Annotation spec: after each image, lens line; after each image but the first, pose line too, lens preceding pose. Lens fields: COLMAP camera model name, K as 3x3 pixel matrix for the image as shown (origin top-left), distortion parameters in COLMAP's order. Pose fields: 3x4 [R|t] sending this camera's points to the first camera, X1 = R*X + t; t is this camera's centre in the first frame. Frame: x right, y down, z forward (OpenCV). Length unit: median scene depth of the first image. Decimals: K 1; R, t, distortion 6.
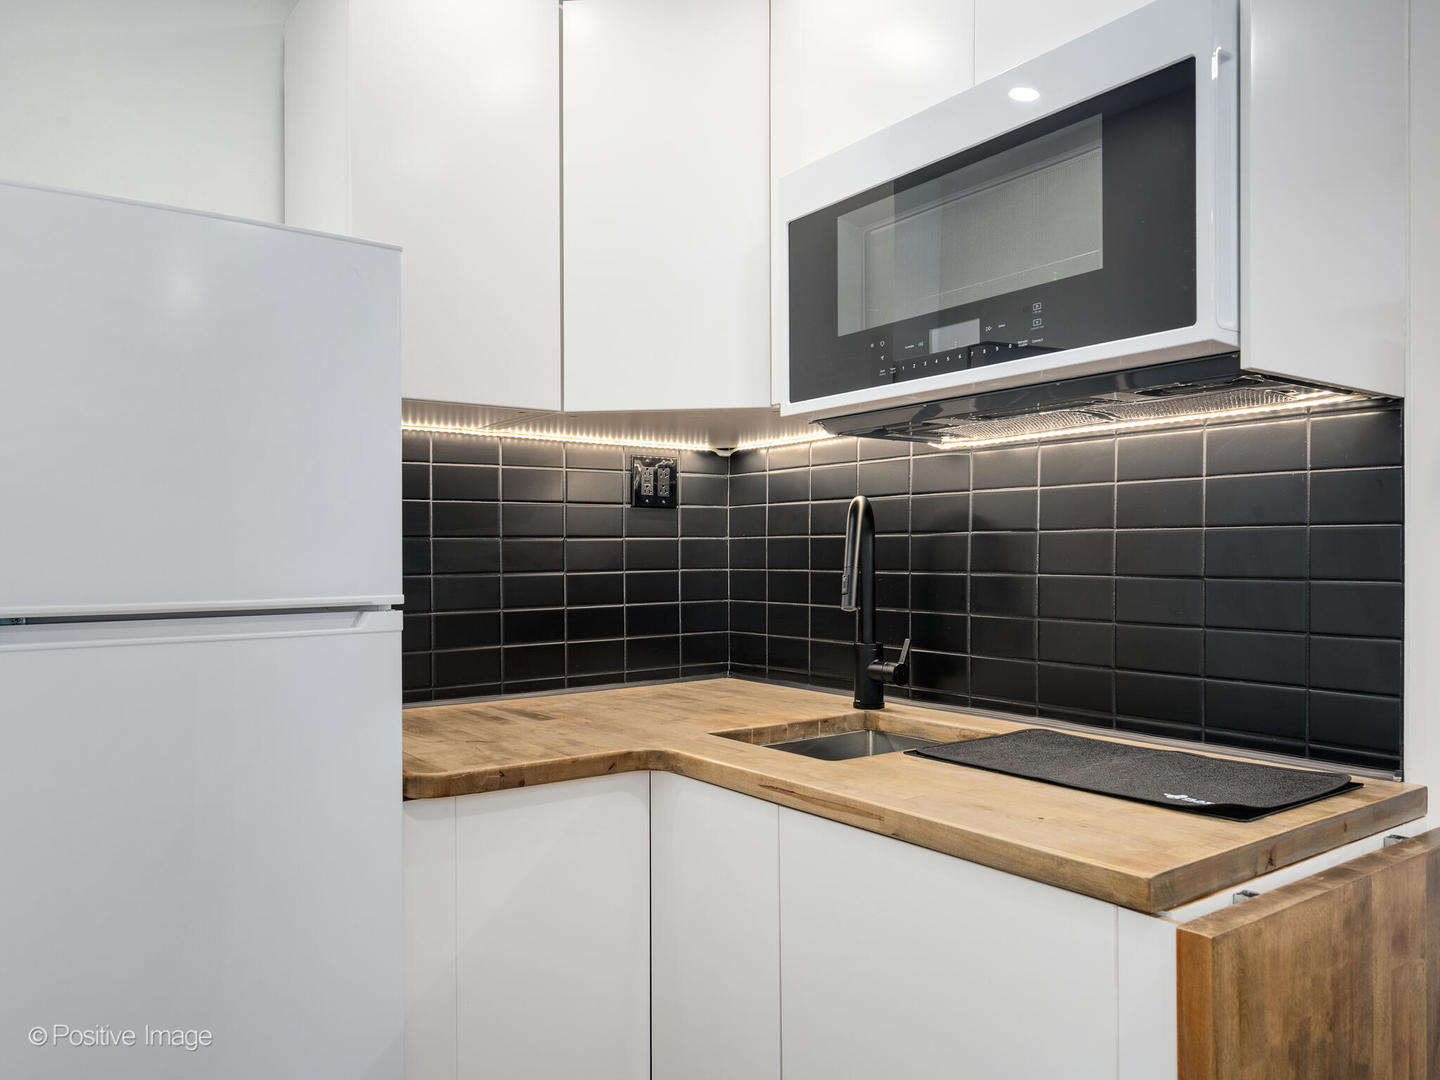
lens RADIAL K [[1033.4, 0, 714.6], [0, 1033.4, 545.6], [0, 0, 1]] dist [-0.001409, 0.009155]
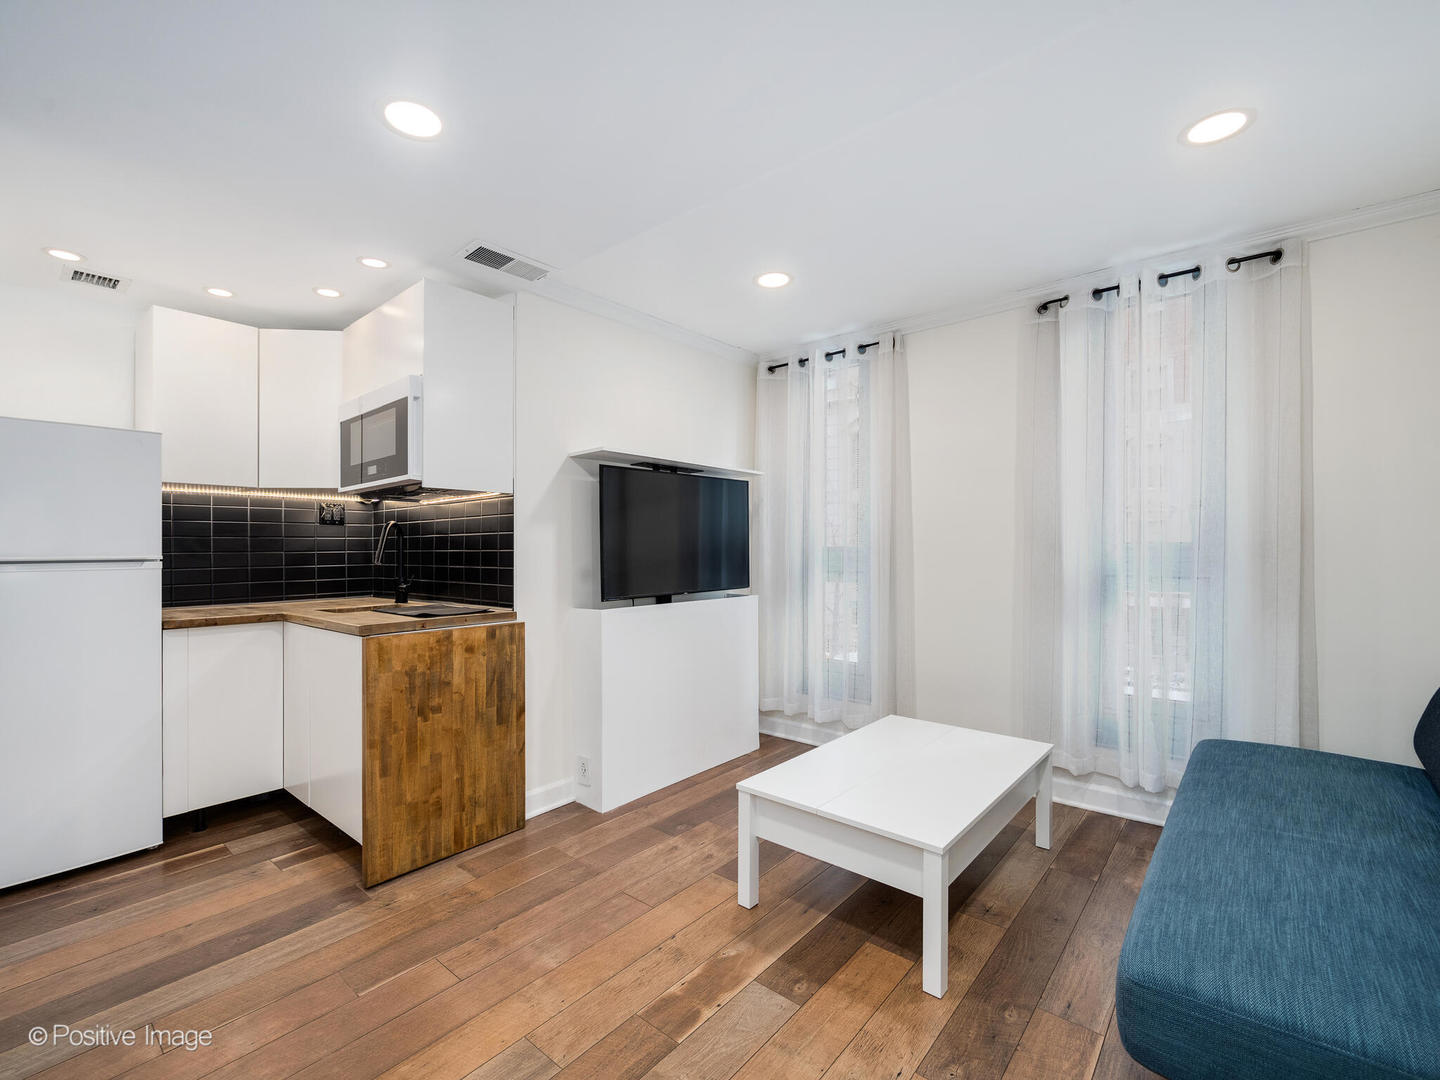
lens RADIAL K [[639.7, 0, 713.9], [0, 639.7, 542.6], [0, 0, 1]] dist [-0.001172, -0.001017]
pose [[0.974260, 0.000053, 0.225426, 0.681294], [0.001476, 0.999977, -0.006615, 0.021661], [-0.225421, 0.006777, 0.974238, -0.914319]]
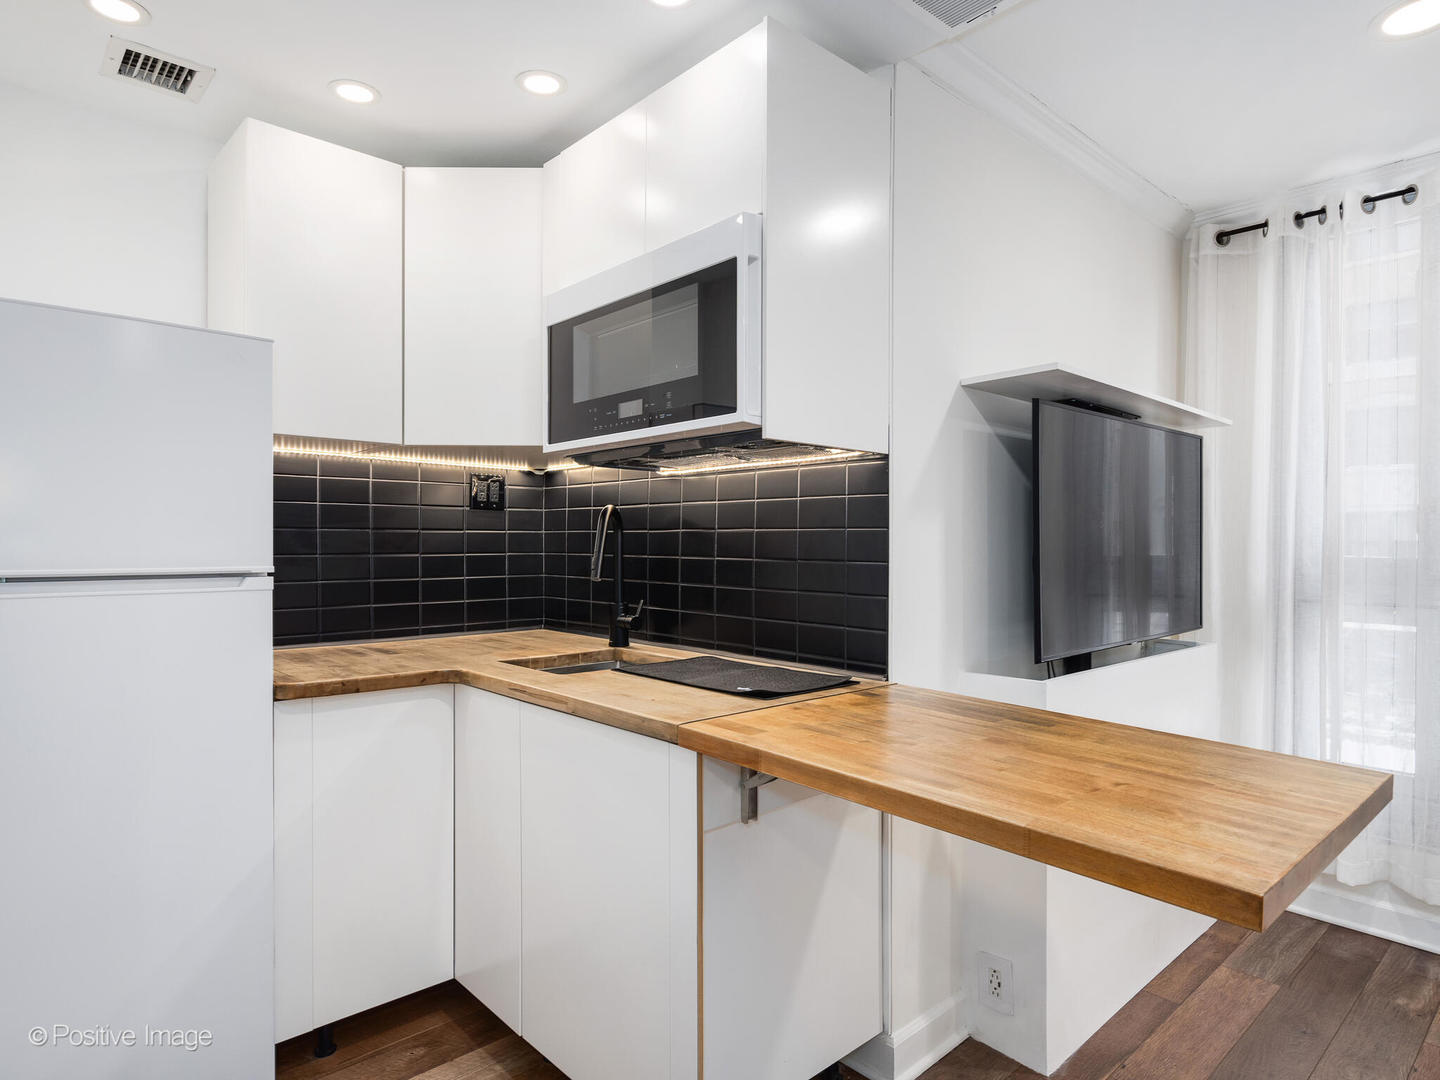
lens RADIAL K [[834.4, 0, 710.5], [0, 834.4, 545.6], [0, 0, 1]] dist [-0.000870, -0.000452]
pose [[0.994622, 0.010206, 0.103071, 0.191458], [-0.011290, 0.999887, 0.009935, -0.002780], [-0.102958, -0.011045, 0.994624, -0.264828]]
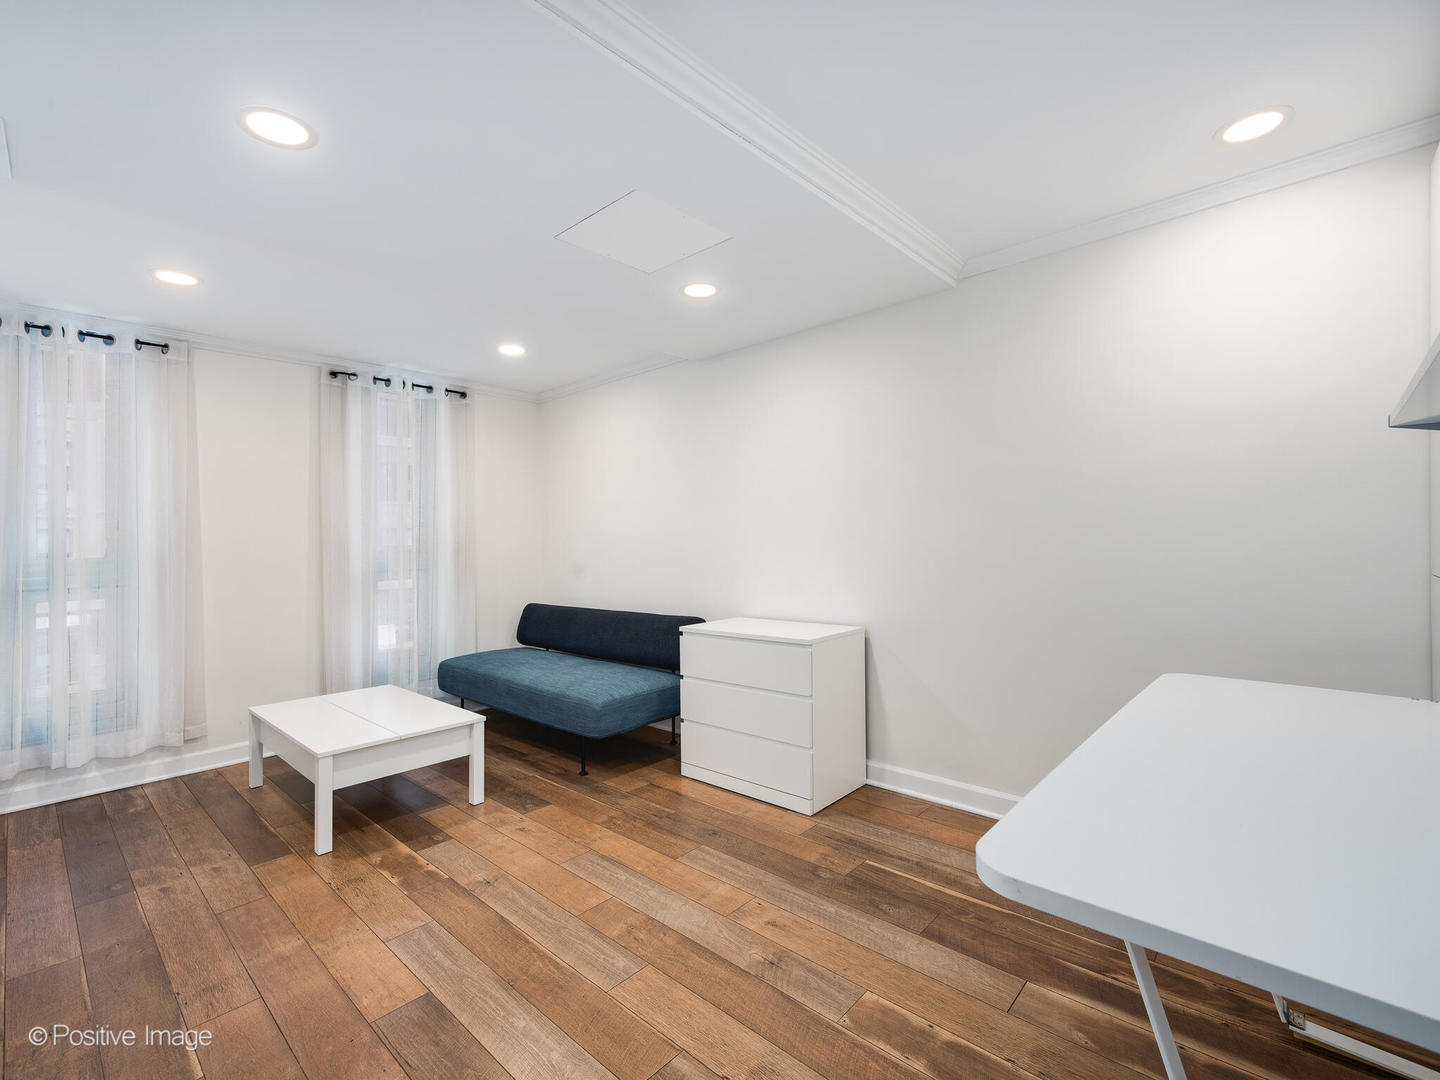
lens RADIAL K [[639.7, 0, 732.7], [0, 639.7, 523.3], [0, 0, 1]] dist [-0.001172, -0.001017]
pose [[-0.203698, 0.031535, 0.978526, -0.675082], [0.016716, 0.999447, -0.028730, 0.007251], [-0.978891, 0.010505, -0.204113, -0.344178]]
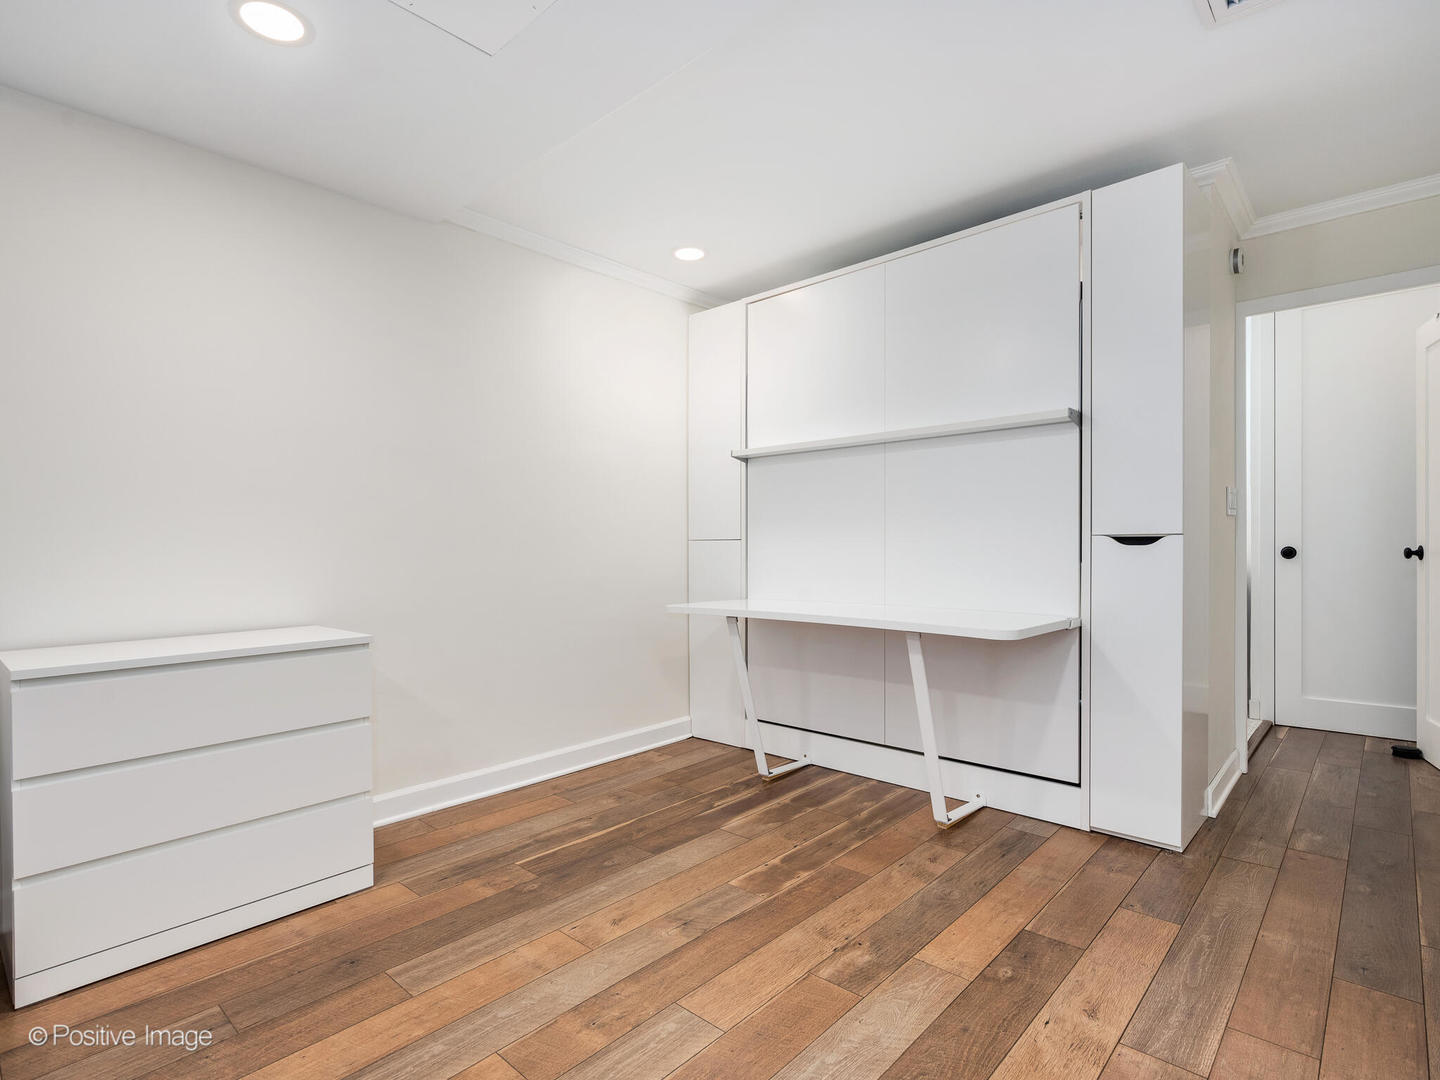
lens RADIAL K [[740.0, 0, 710.7], [0, 740.0, 551.6], [0, 0, 1]] dist [-0.002534, 0.001227]
pose [[-0.982841, 0.016939, -0.183675, 0.581874], [0.016611, 0.999856, 0.003324, 0.125275], [0.183705, 0.000215, -0.982981, 0.563201]]
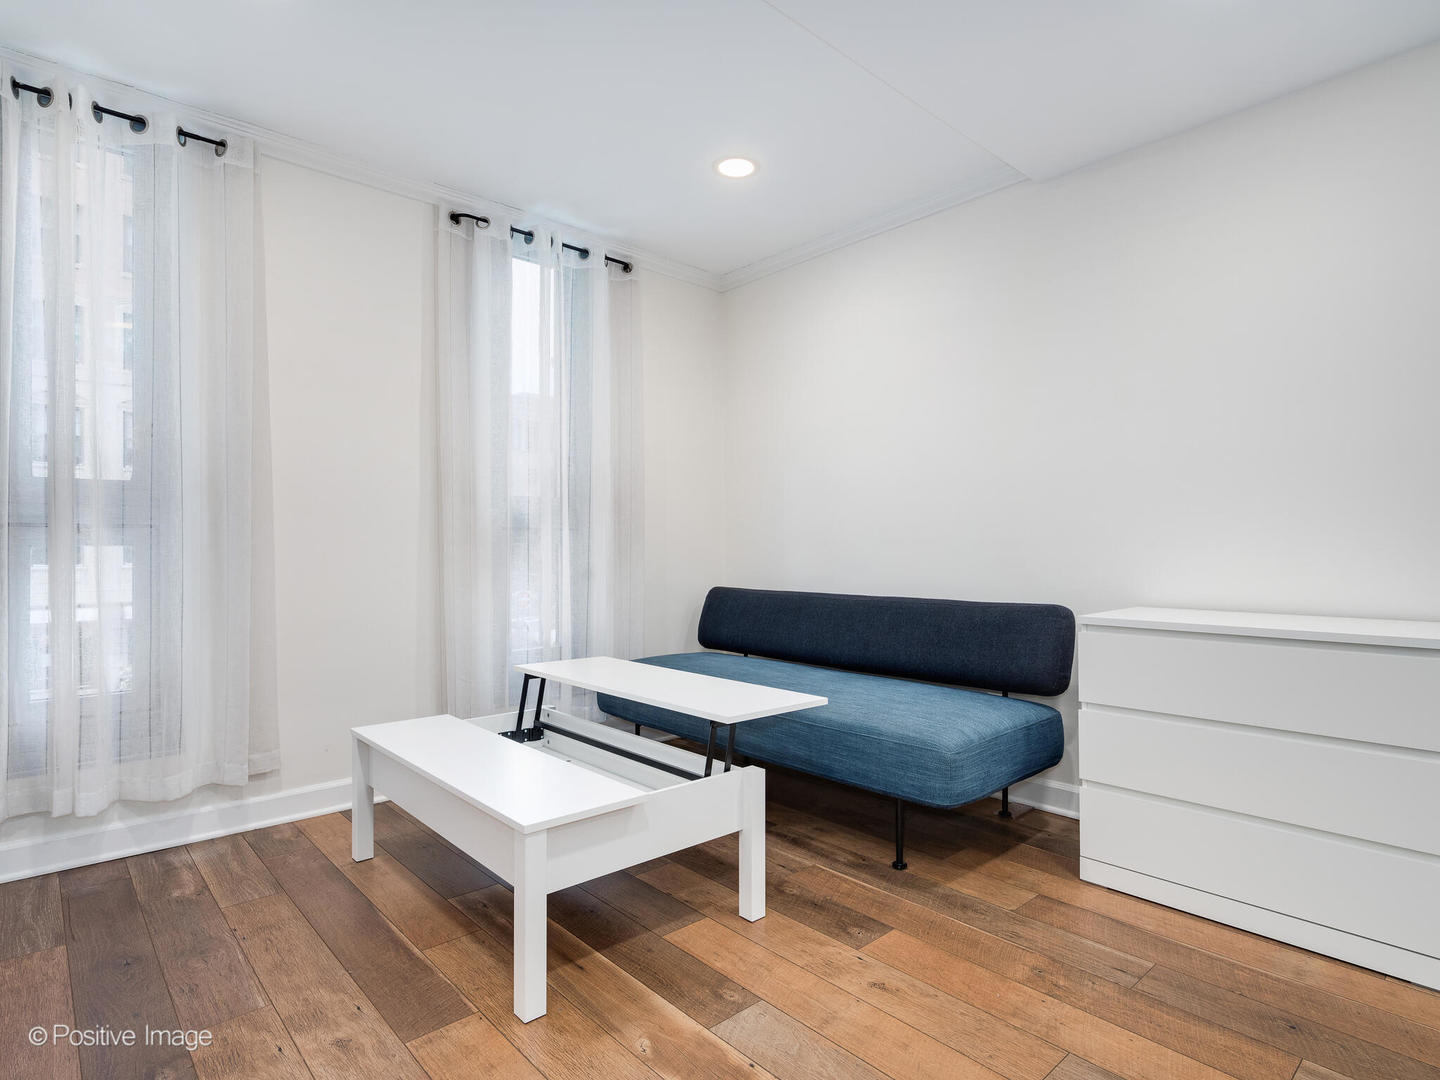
lens RADIAL K [[768.5, 0, 739.6], [0, 768.5, 535.9], [0, 0, 1]] dist [0.006398, -0.003410]
pose [[-0.110639, 0.010846, 0.993801, 0.052709], [-0.001889, 0.999936, -0.011124, 0.146662], [-0.993859, -0.003108, -0.110611, 0.155980]]
